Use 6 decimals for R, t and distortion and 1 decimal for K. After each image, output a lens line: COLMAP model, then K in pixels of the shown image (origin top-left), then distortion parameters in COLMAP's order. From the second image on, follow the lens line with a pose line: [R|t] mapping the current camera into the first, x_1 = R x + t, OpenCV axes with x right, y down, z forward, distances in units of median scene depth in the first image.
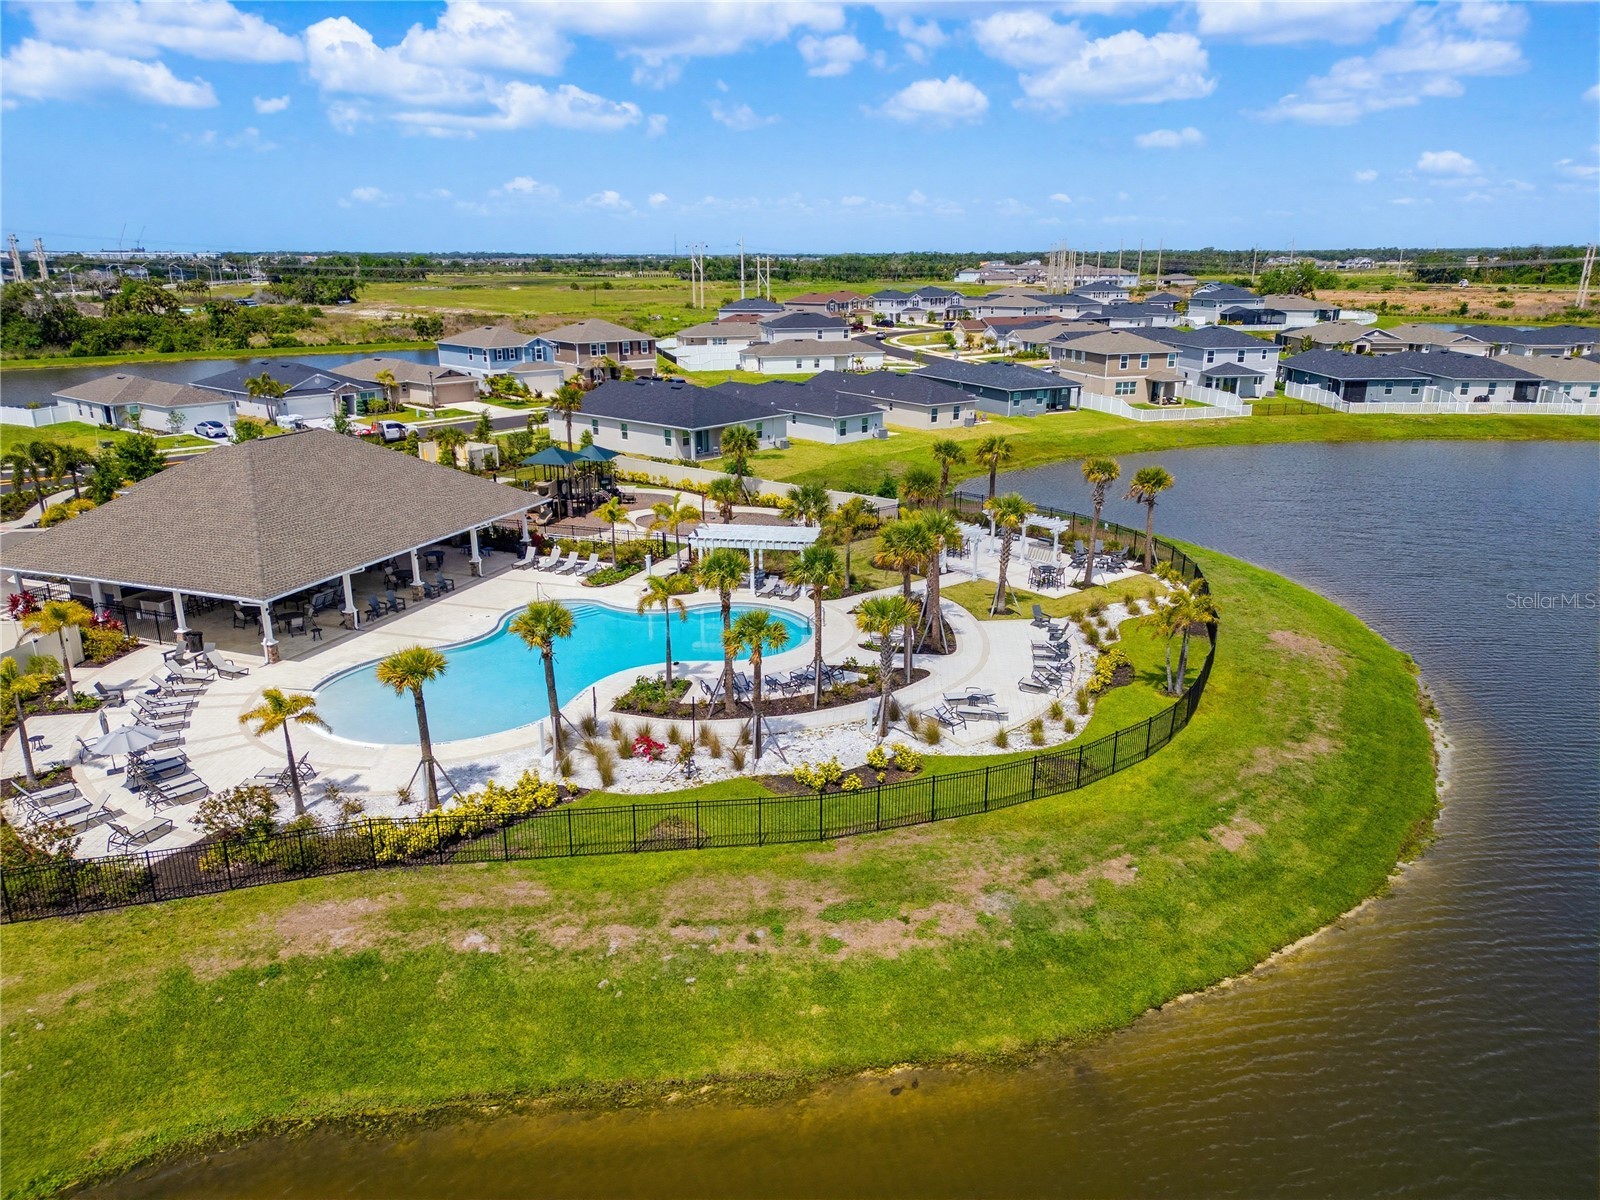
lens RADIAL K [[1116.5, 0, 796.3], [0, 1116.5, 606.0], [0, 0, 1]] dist [0.072328, -0.067786]
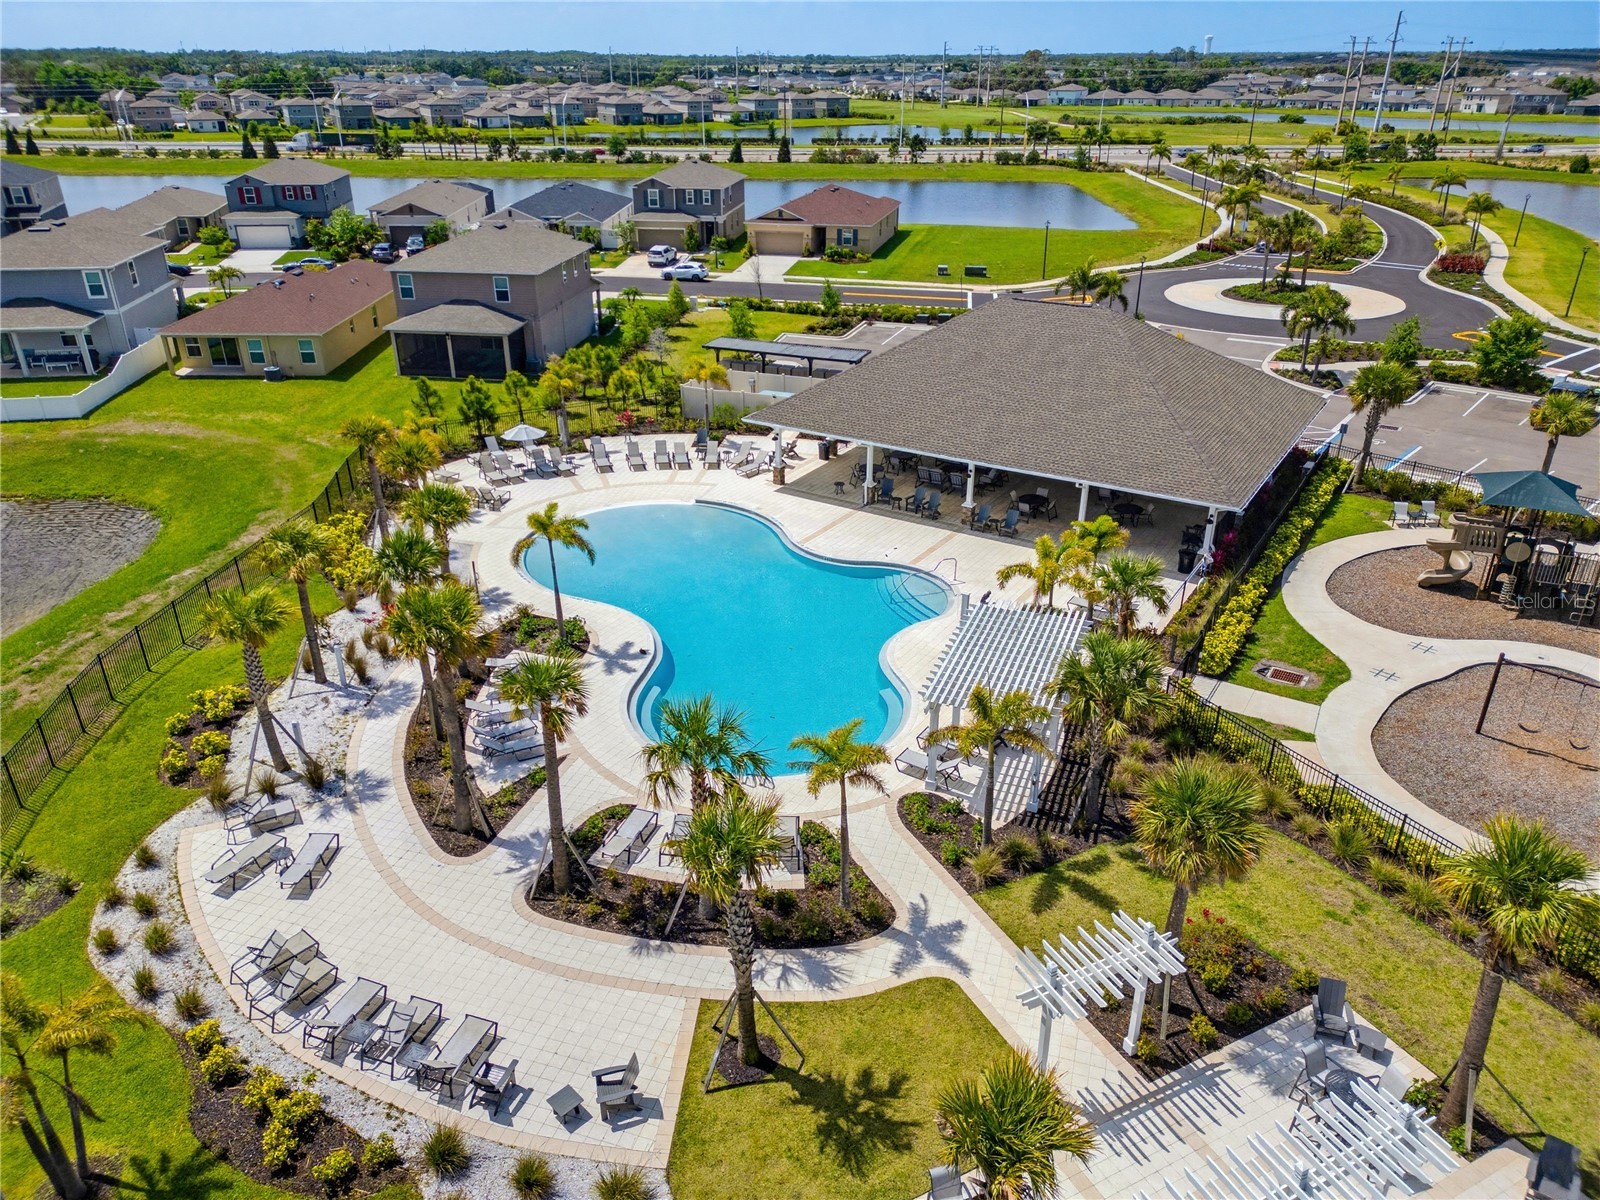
lens RADIAL K [[1116.5, 0, 796.3], [0, 1116.5, 606.0], [0, 0, 1]] dist [0.072328, -0.067786]
pose [[-0.222880, 0.435367, -0.872227, 0.193296], [-0.288057, 0.825368, 0.485584, -0.139683], [0.931315, 0.359478, -0.058547, 0.411715]]
